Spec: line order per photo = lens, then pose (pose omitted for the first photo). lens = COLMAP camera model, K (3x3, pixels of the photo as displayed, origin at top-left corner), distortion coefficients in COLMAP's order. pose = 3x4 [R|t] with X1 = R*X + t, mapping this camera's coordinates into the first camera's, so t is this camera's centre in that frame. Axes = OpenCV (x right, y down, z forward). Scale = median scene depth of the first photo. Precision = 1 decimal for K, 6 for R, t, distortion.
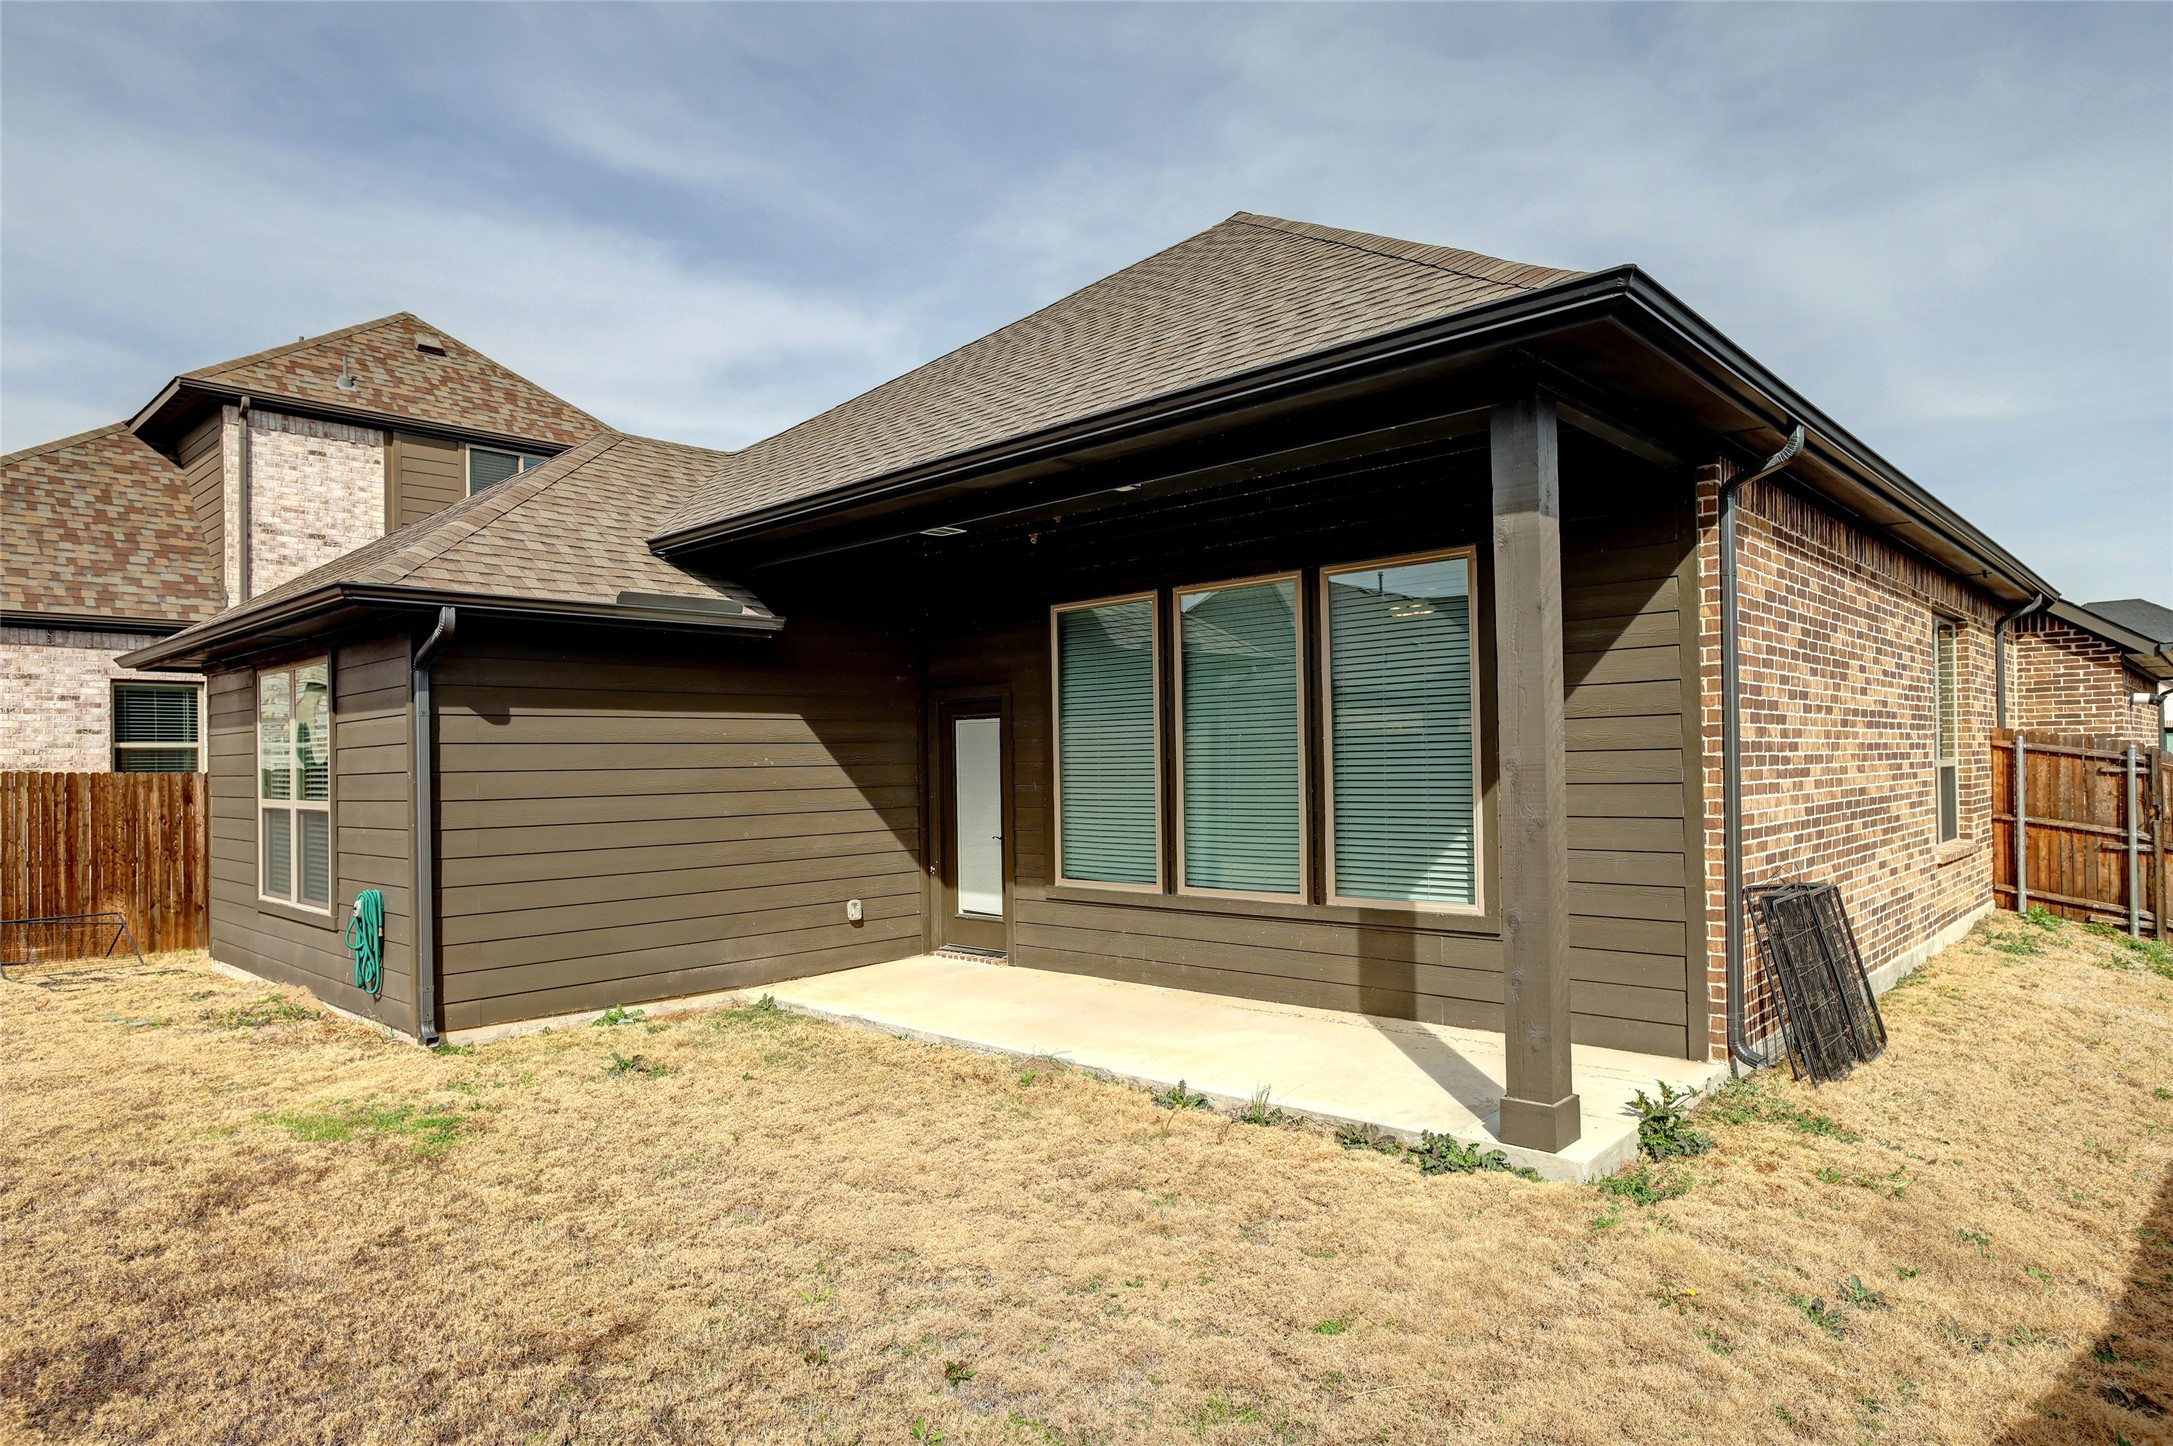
lens RADIAL K [[1241.7, 0, 1080.9], [0, 1241.7, 707.2], [0, 0, 1]] dist [-0.073605, 0.050629]
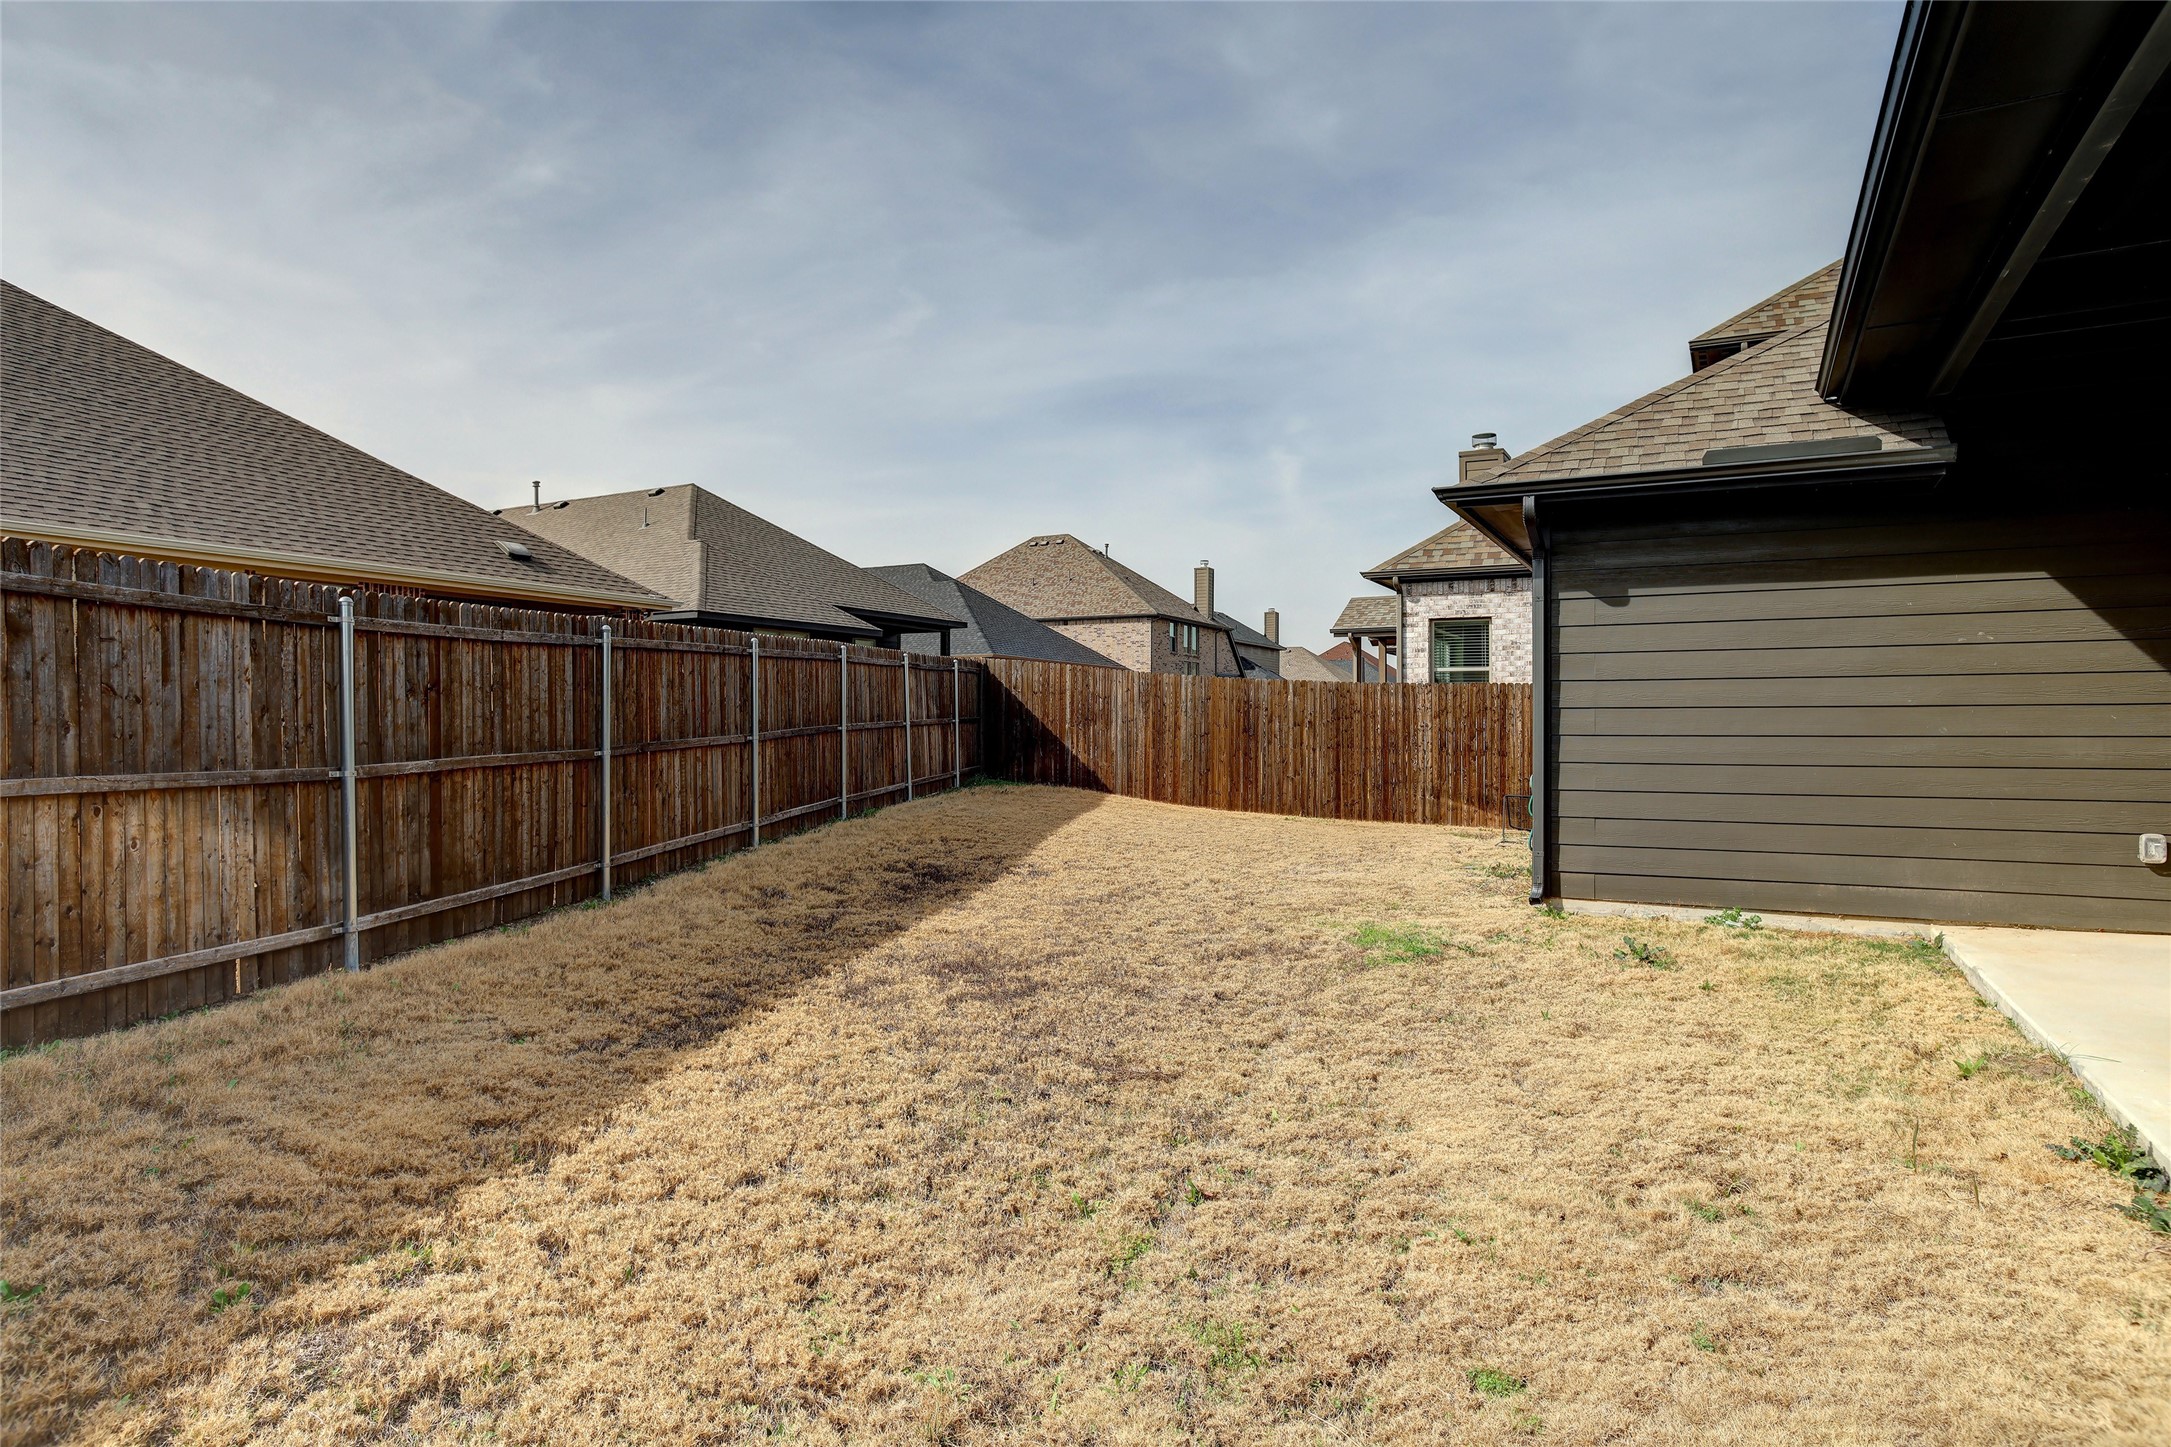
lens RADIAL K [[1240.6, 0, 1079.9], [0, 1240.6, 707.7], [0, 0, 1]] dist [-0.073605, 0.050629]
pose [[0.262823, 0.007673, -0.964814, 0.383814], [0.038241, 0.999100, 0.018363, 0.063041], [0.964086, -0.041722, 0.262293, 0.313137]]
